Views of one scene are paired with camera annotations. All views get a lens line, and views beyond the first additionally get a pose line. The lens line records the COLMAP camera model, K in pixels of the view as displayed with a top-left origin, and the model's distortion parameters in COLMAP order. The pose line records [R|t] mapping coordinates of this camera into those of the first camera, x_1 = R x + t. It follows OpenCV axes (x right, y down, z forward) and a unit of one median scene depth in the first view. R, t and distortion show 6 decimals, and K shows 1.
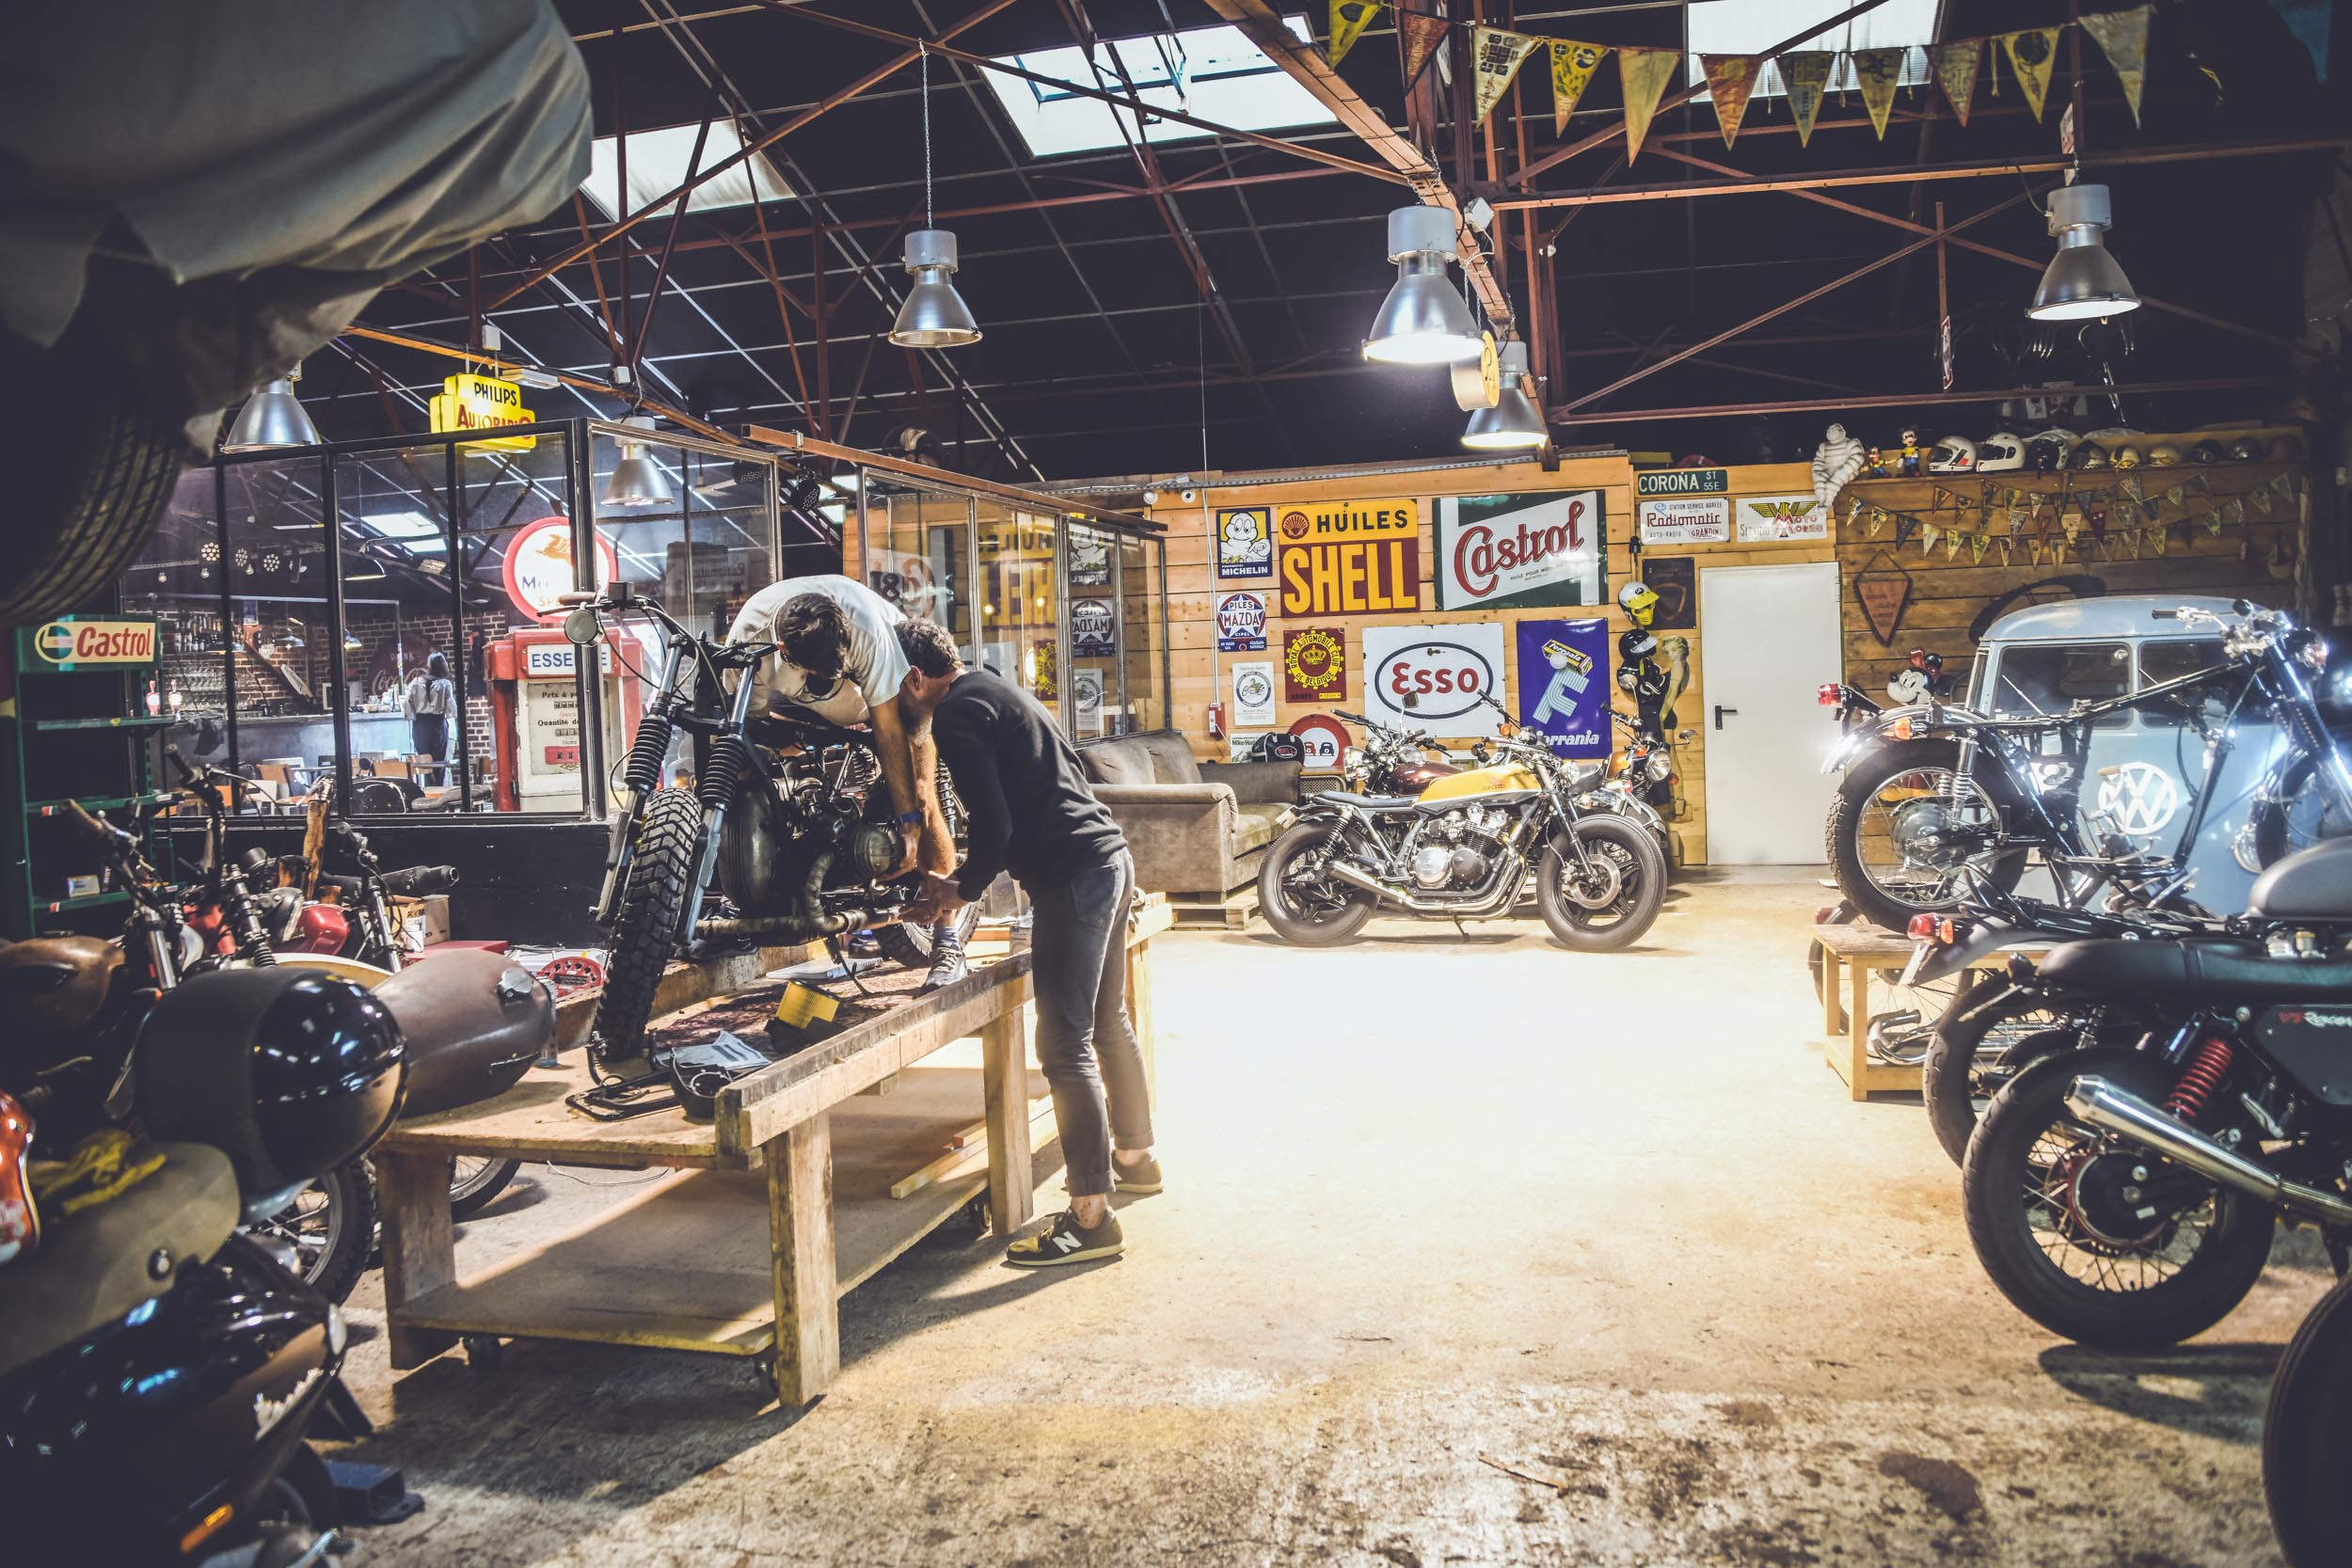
lens RADIAL K [[1896.4, 0, 1181.2], [0, 1896.4, 767.3], [0, 0, 1]] dist [-0.014176, -0.000973]
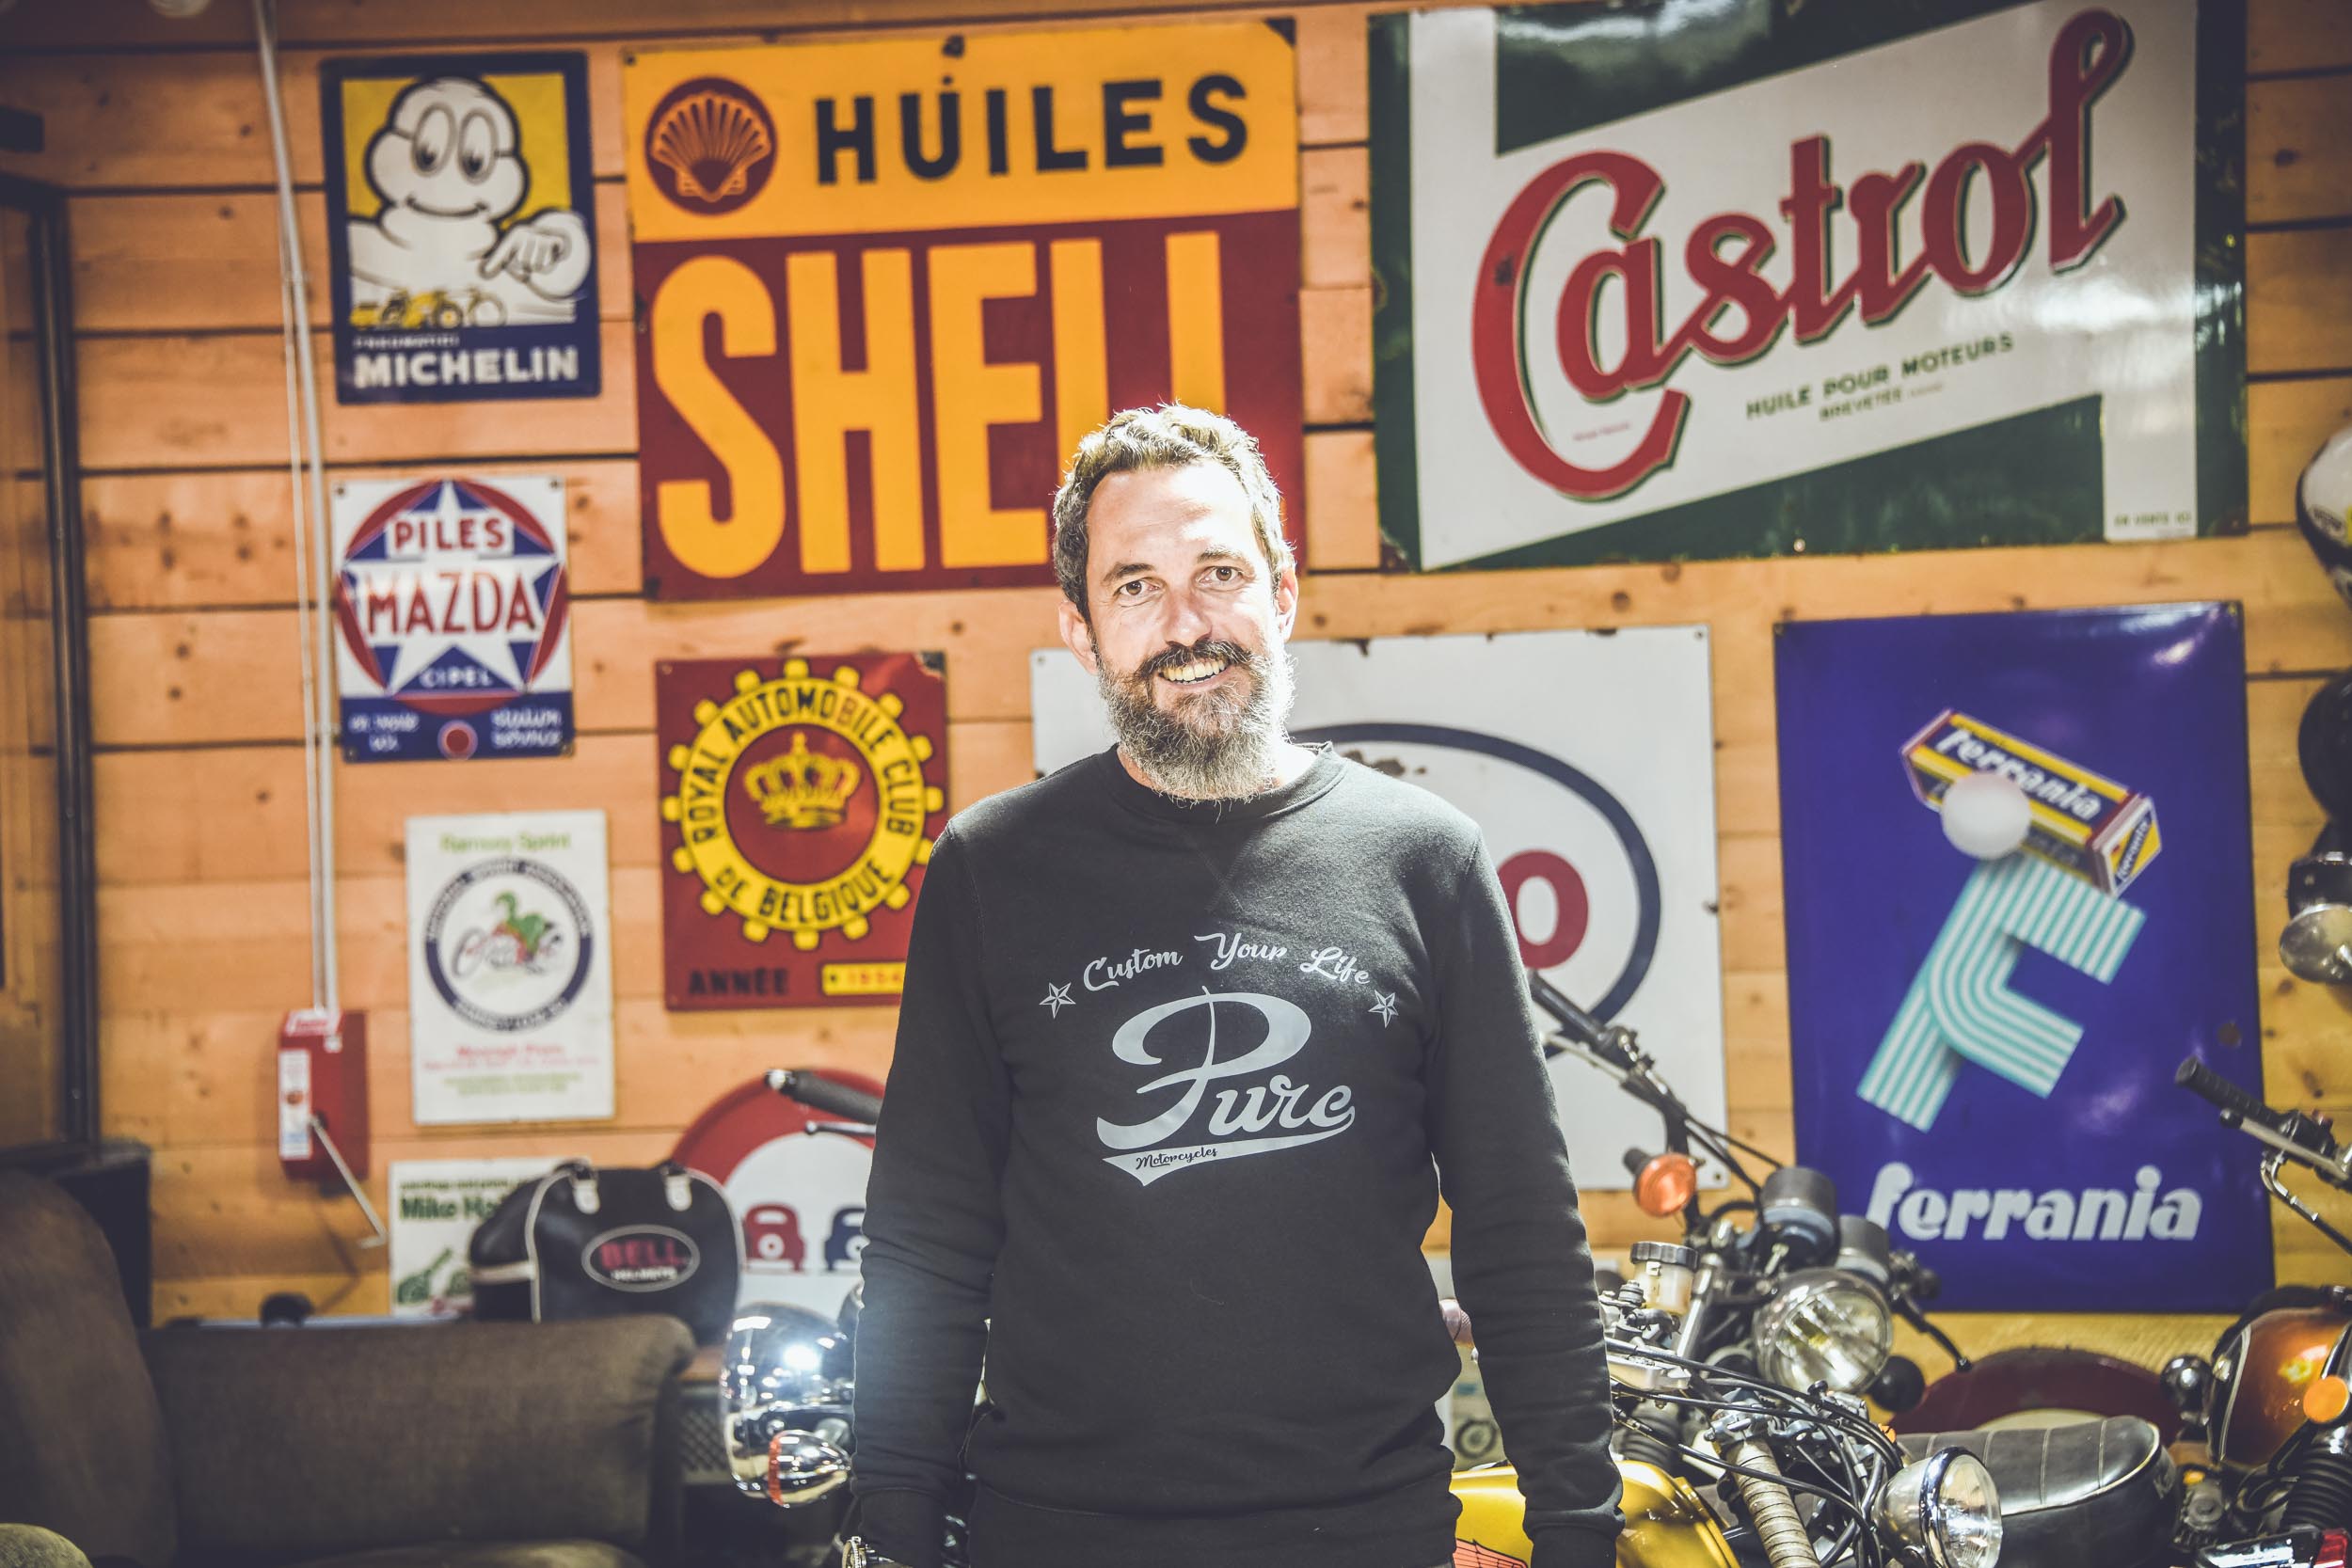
lens RADIAL K [[6634.6, 0, 1176.6], [0, 6634.6, 784.0], [0, 0, 1]] dist [1.293066, 0.000000]
pose [[0.996257, 0.009130, 0.085962, 0.049384], [-0.003795, 0.998067, -0.062028, -0.014300], [-0.086362, 0.061470, 0.994366, 0.281641]]
